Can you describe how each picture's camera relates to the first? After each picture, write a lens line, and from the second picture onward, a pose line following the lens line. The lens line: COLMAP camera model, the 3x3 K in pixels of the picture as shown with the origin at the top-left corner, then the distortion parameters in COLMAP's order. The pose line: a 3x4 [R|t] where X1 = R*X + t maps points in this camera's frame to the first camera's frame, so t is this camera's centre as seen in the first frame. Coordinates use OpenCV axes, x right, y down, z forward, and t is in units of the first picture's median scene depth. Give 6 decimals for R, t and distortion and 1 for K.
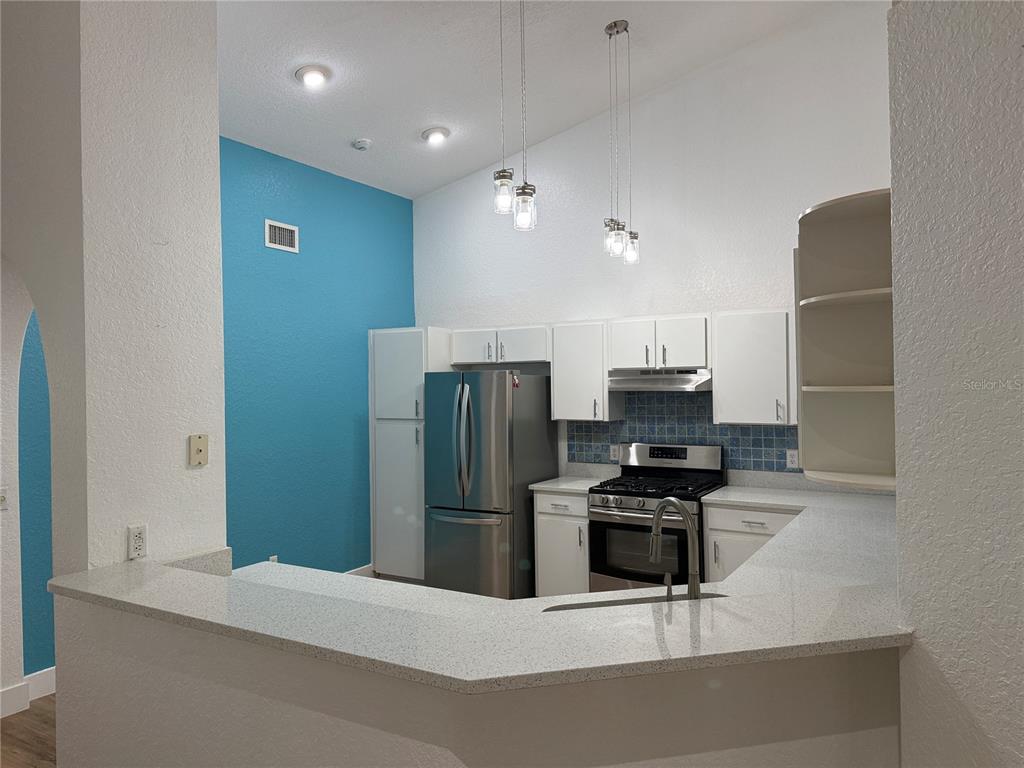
lens RADIAL K [[713.1, 0, 509.7], [0, 713.1, 389.2], [0, 0, 1]] dist [0.131888, -0.184390]
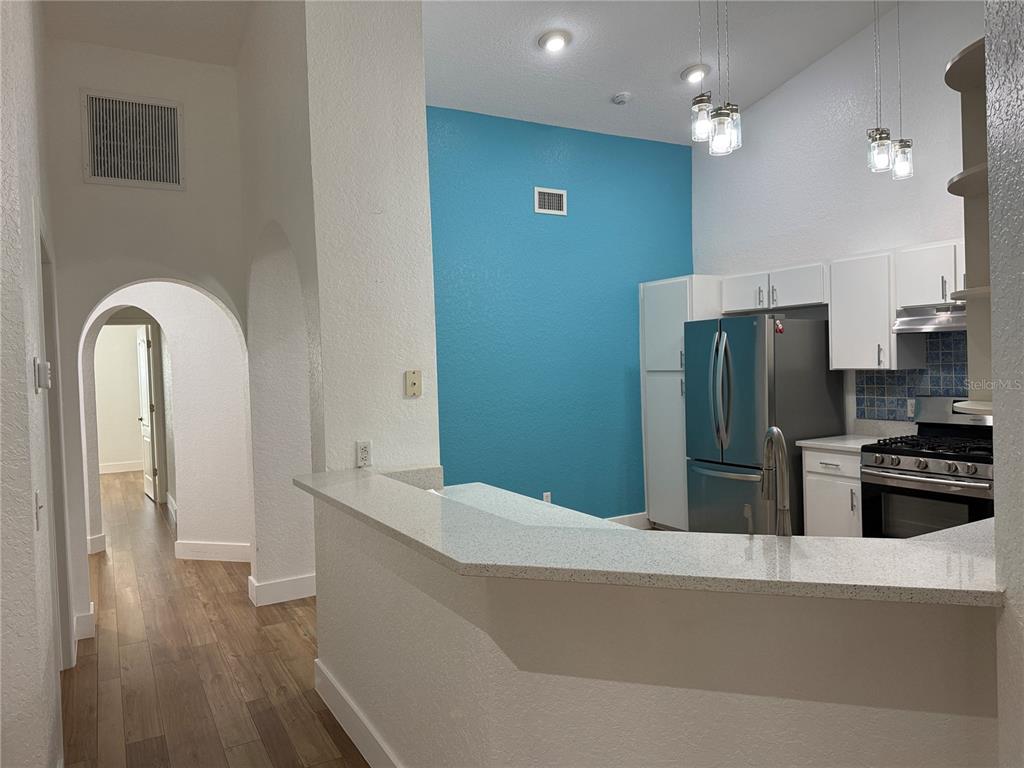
lens RADIAL K [[713.3, 0, 512.0], [0, 713.3, 384.0], [0, 0, 1]] dist [0.134233, -0.201180]
pose [[0.873599, 0.001929, -0.486642, 0.161042], [0.015555, 0.999371, 0.031885, 0.027236], [0.486397, -0.035424, 0.873019, 0.024202]]
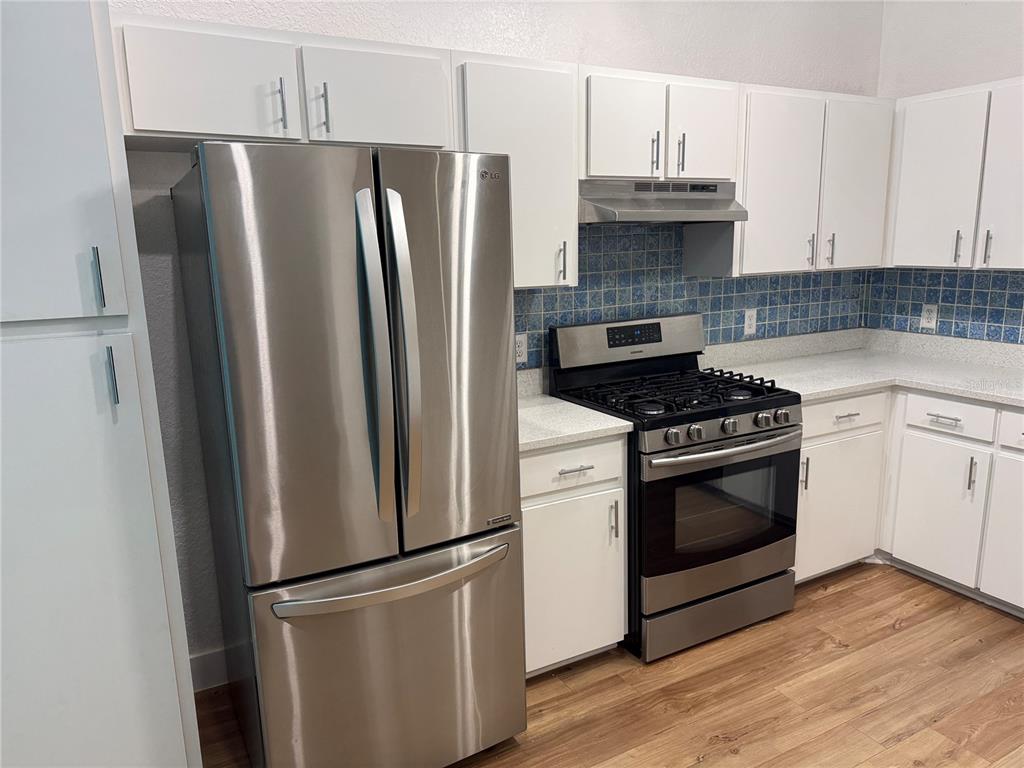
lens RADIAL K [[713.1, 0, 509.7], [0, 713.1, 389.2], [0, 0, 1]] dist [0.131888, -0.184390]
pose [[0.506249, -0.168253, 0.845815, -0.328421], [0.027434, 0.983429, 0.179208, 0.024968], [-0.861951, -0.067520, 0.502475, 0.785890]]
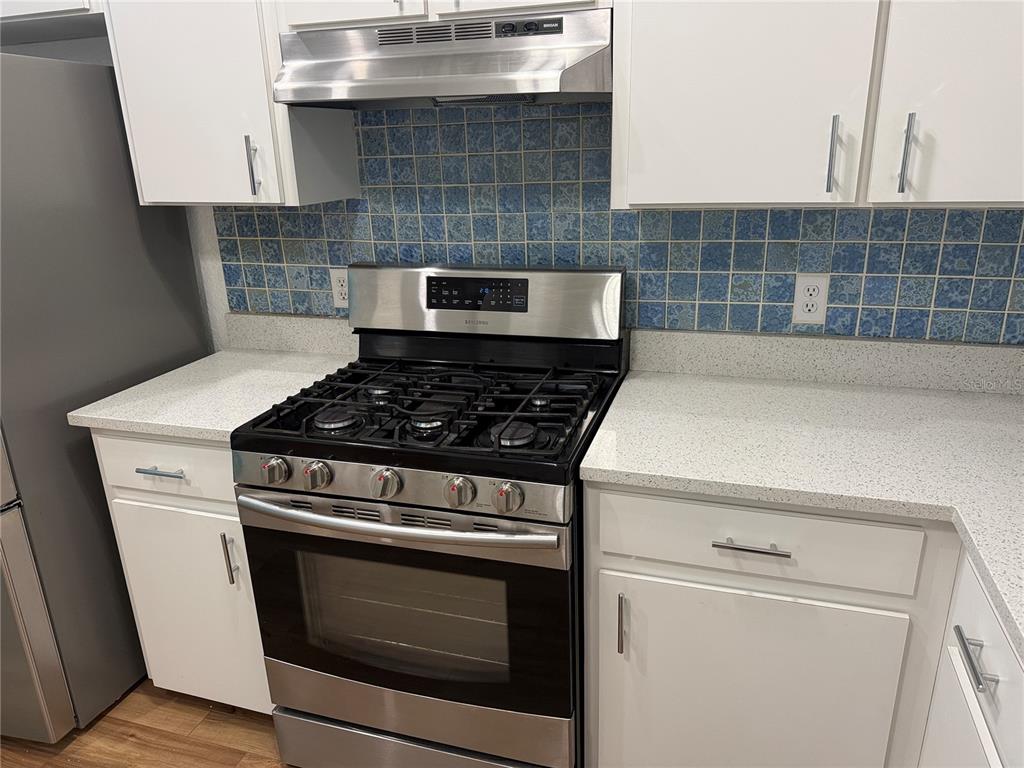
lens RADIAL K [[713.3, 0, 512.0], [0, 713.3, 384.0], [0, 0, 1]] dist [0.134233, -0.201180]
pose [[0.969879, -0.089446, 0.226573, 0.151127], [0.015437, 0.950842, 0.309292, 0.021170], [-0.243100, -0.296478, 0.923582, 0.647017]]
